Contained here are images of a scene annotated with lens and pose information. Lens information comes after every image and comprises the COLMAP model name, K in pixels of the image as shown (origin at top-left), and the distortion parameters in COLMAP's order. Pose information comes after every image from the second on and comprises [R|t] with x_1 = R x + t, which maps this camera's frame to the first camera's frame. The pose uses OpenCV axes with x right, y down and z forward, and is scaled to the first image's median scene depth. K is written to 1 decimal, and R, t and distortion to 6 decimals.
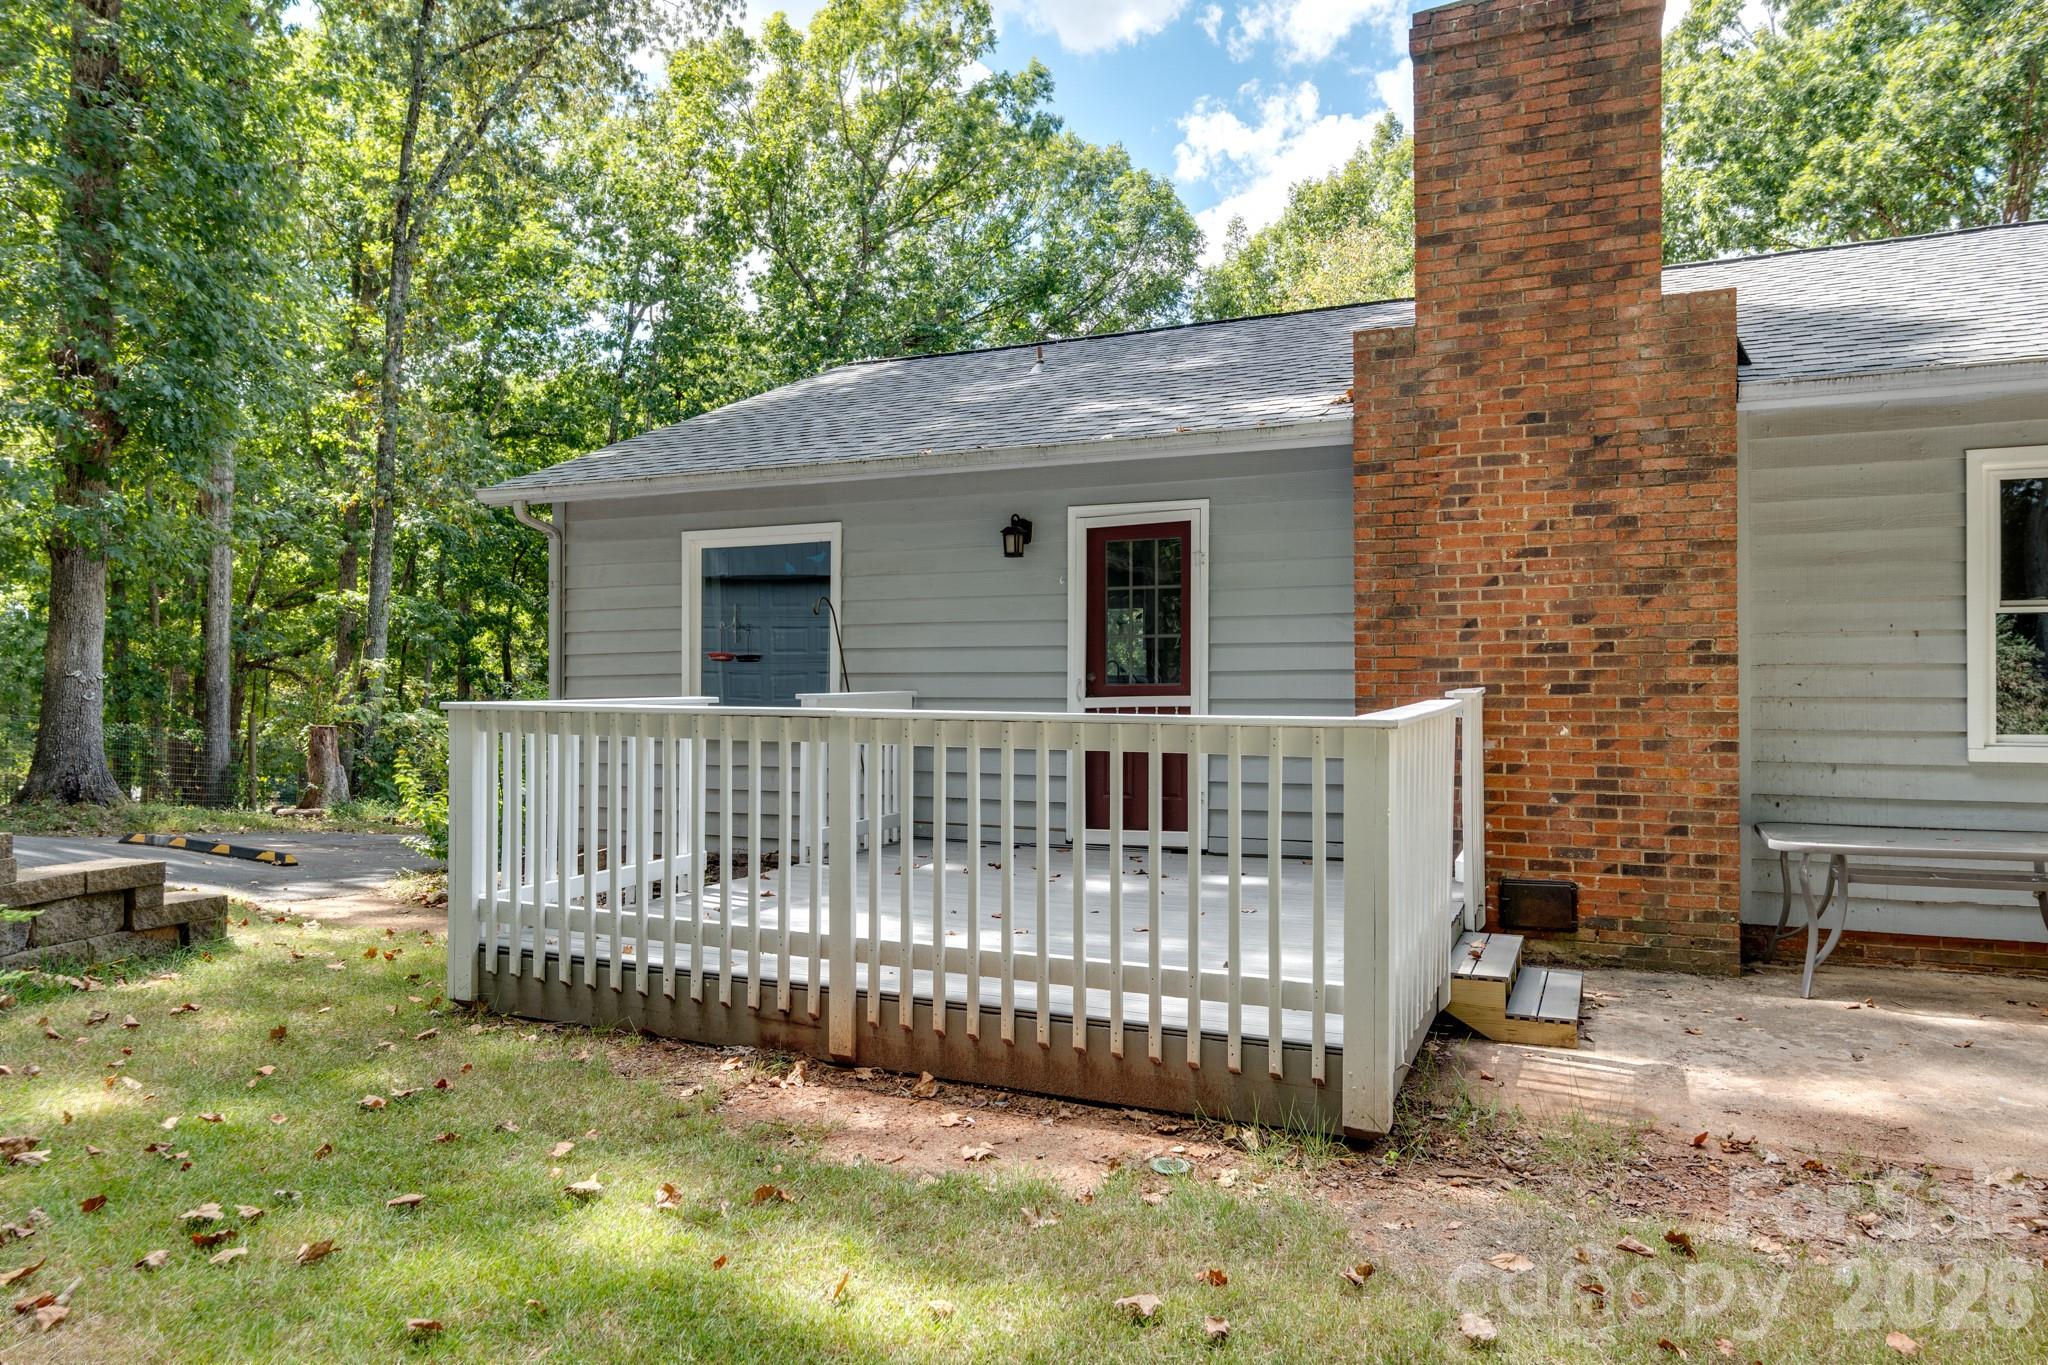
lens RADIAL K [[1265.2, 0, 1024.0], [0, 1265.2, 682.5], [0, 0, 1]] dist [-0.001209, -0.000519]
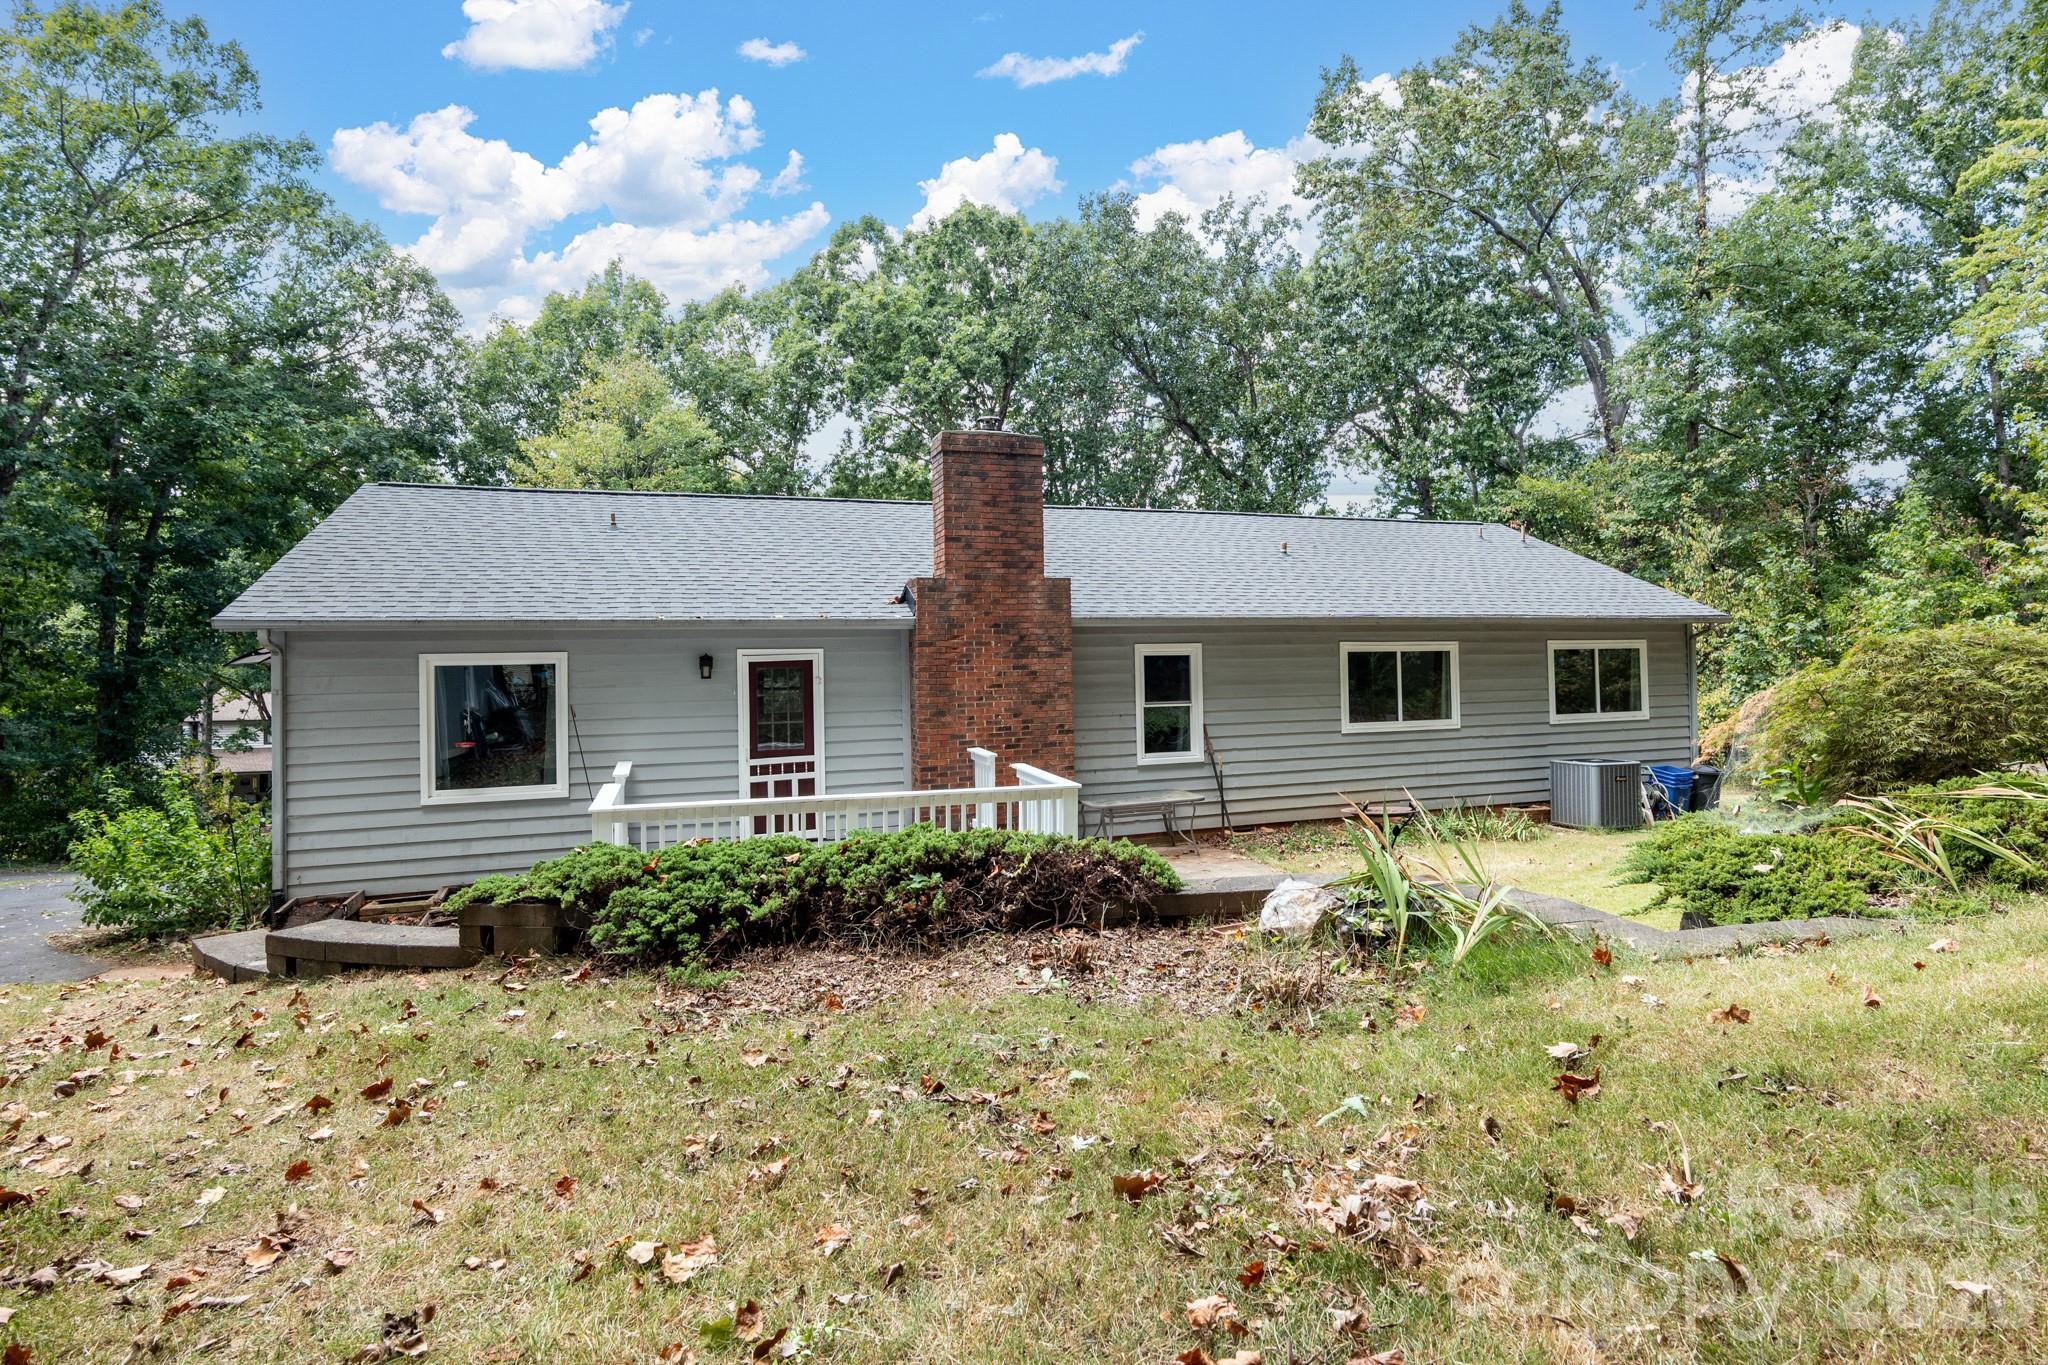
lens RADIAL K [[984.0, 0, 1057.7], [0, 984.0, 679.4], [0, 0, 1]] dist [-0.005890, 0.000580]
pose [[0.733590, -0.020981, 0.679269, -0.683329], [0.020365, 0.999753, 0.008886, -0.125061], [-0.679287, 0.007315, 0.733836, -0.338150]]
